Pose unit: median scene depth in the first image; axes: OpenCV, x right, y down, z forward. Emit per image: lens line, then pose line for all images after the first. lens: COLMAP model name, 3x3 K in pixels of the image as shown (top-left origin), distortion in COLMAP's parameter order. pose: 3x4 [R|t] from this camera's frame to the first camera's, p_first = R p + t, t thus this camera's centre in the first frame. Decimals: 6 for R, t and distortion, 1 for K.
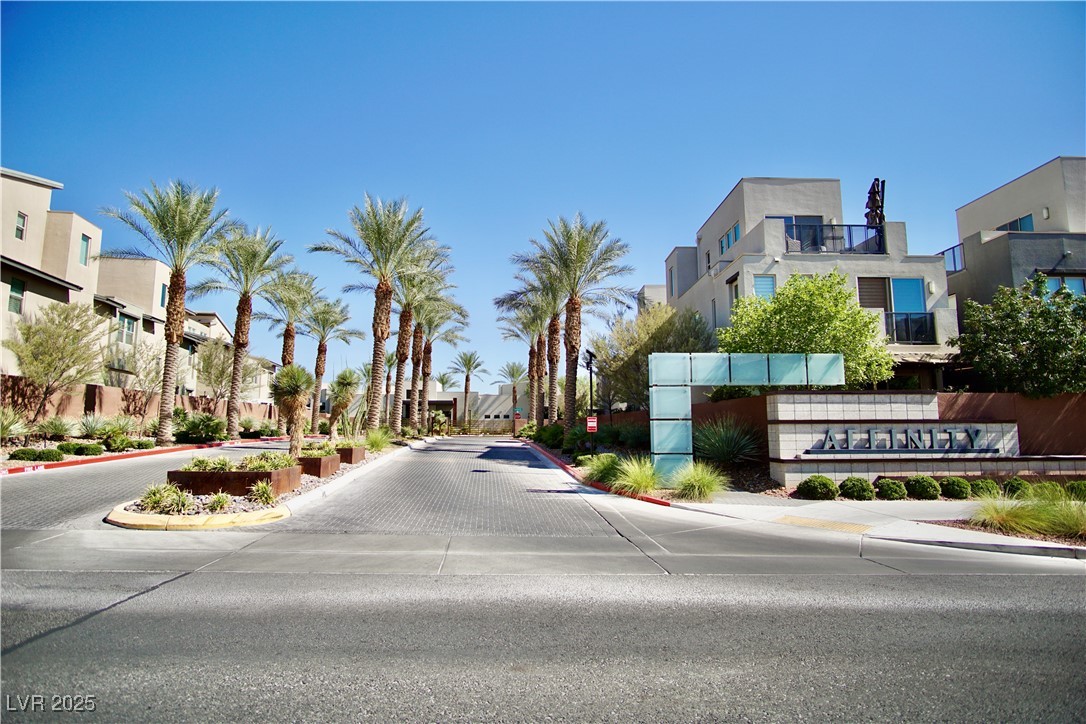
lens RADIAL K [[575.6, 0, 541.1], [0, 575.6, 360.7], [0, 0, 1]] dist [-0.021762, 0.001773]
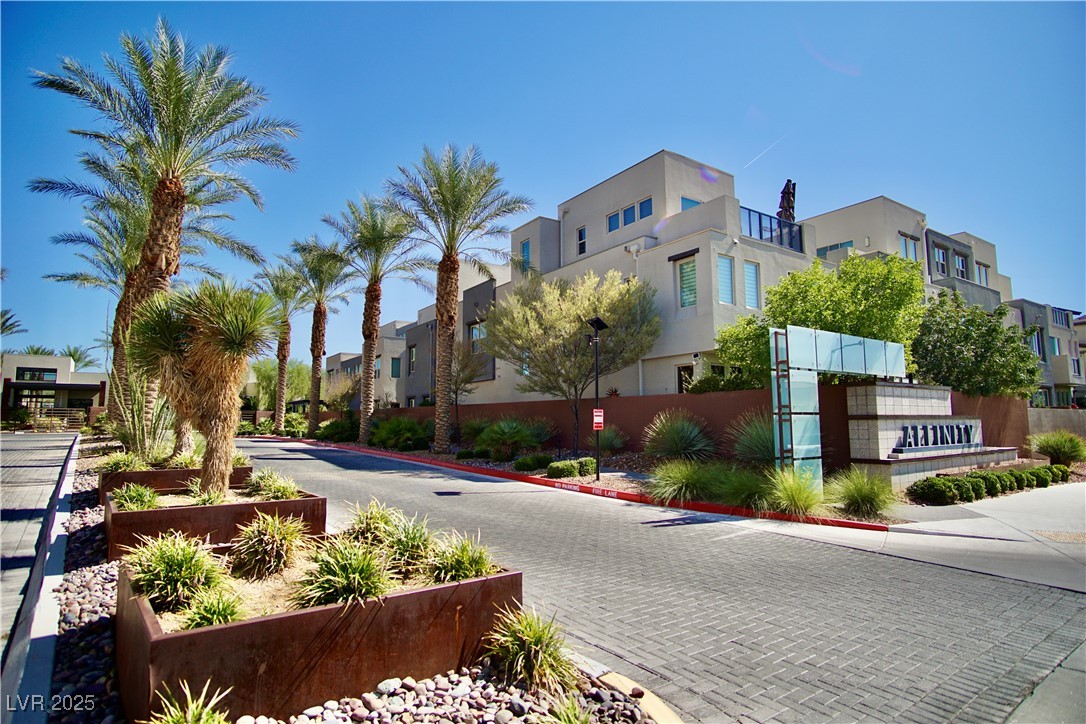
lens RADIAL K [[575.6, 0, 542.8], [0, 575.6, 363.6], [0, 0, 1]] dist [-0.021762, 0.001773]
pose [[0.842281, 0.053065, 0.536420, -0.334371], [-0.062083, 0.998070, -0.001251, 0.040567], [-0.535452, -0.032249, 0.843950, 0.379538]]
